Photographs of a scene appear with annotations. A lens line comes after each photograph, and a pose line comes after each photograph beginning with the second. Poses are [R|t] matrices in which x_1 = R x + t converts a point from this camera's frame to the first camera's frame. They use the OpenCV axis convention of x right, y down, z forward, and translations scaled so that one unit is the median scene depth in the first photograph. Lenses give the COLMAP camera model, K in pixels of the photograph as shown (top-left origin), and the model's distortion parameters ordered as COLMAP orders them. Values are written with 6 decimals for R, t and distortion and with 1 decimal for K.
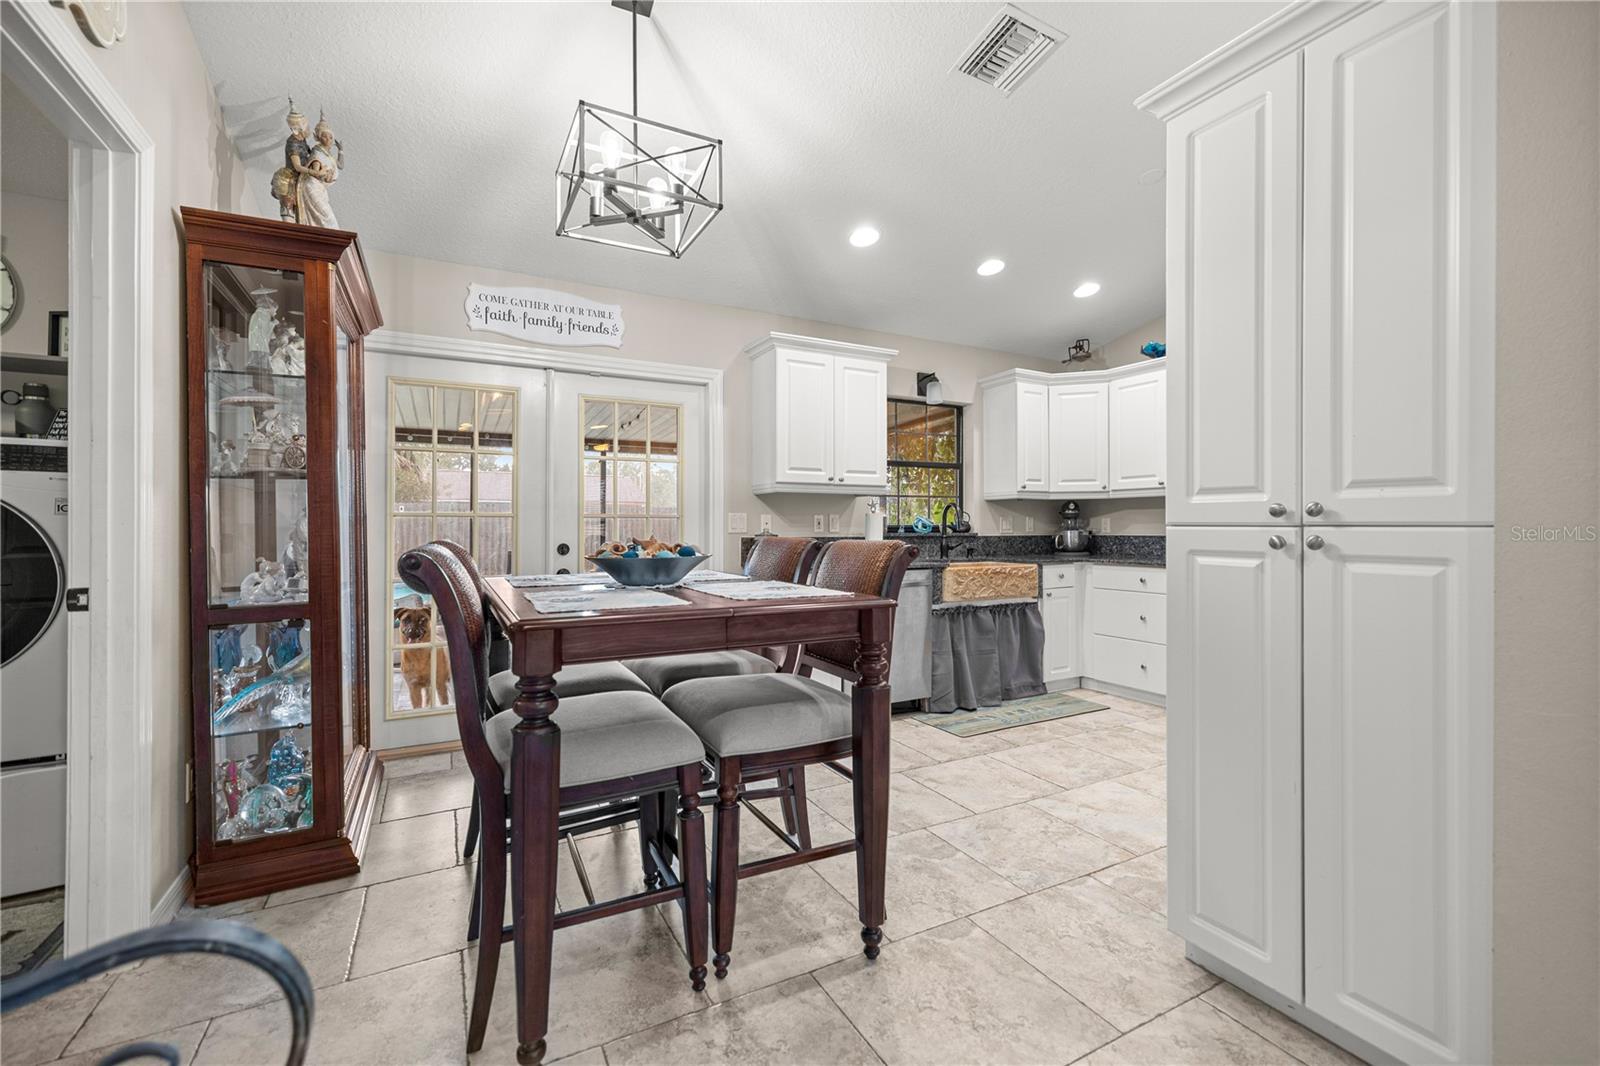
lens RADIAL K [[670.2, 0, 800.0], [0, 670.2, 533.0], [0, 0, 1]] dist [0.001417, -0.000174]
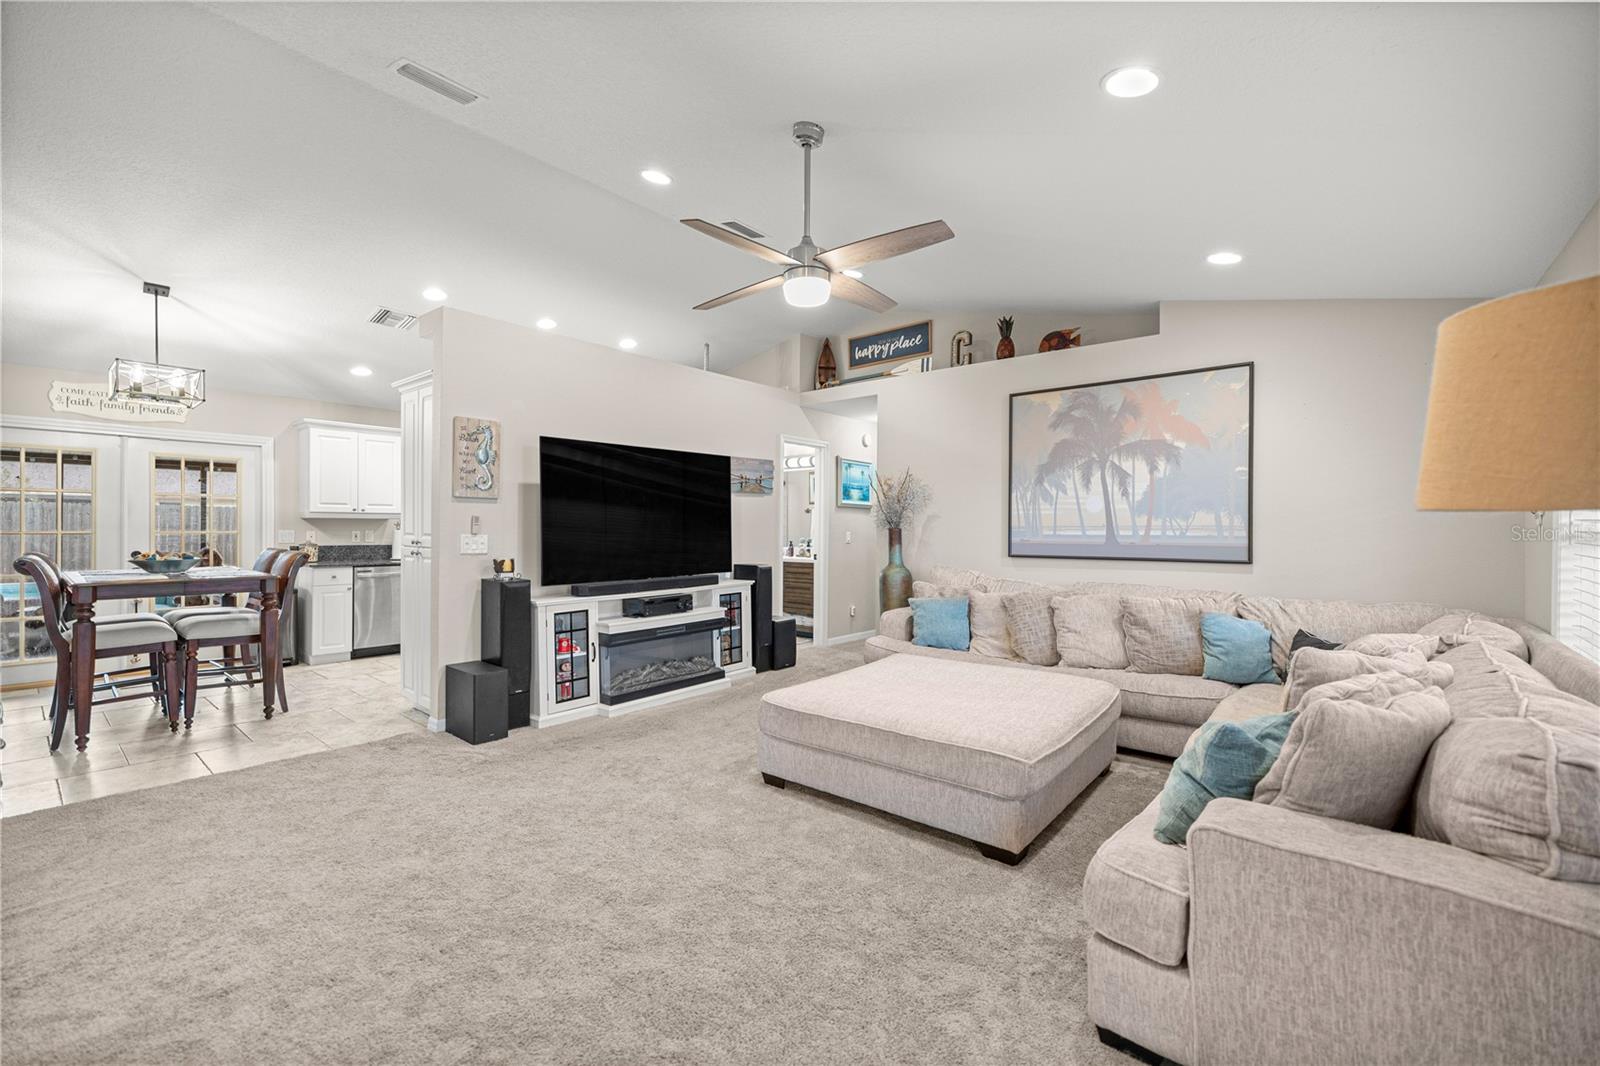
lens RADIAL K [[670.2, 0, 800.0], [0, 670.2, 533.0], [0, 0, 1]] dist [0.001417, -0.000174]
pose [[0.928686, -0.000208, 0.370867, 0.497332], [-0.000961, 0.999995, 0.002968, -0.033574], [-0.370866, -0.003113, 0.928681, -1.003088]]
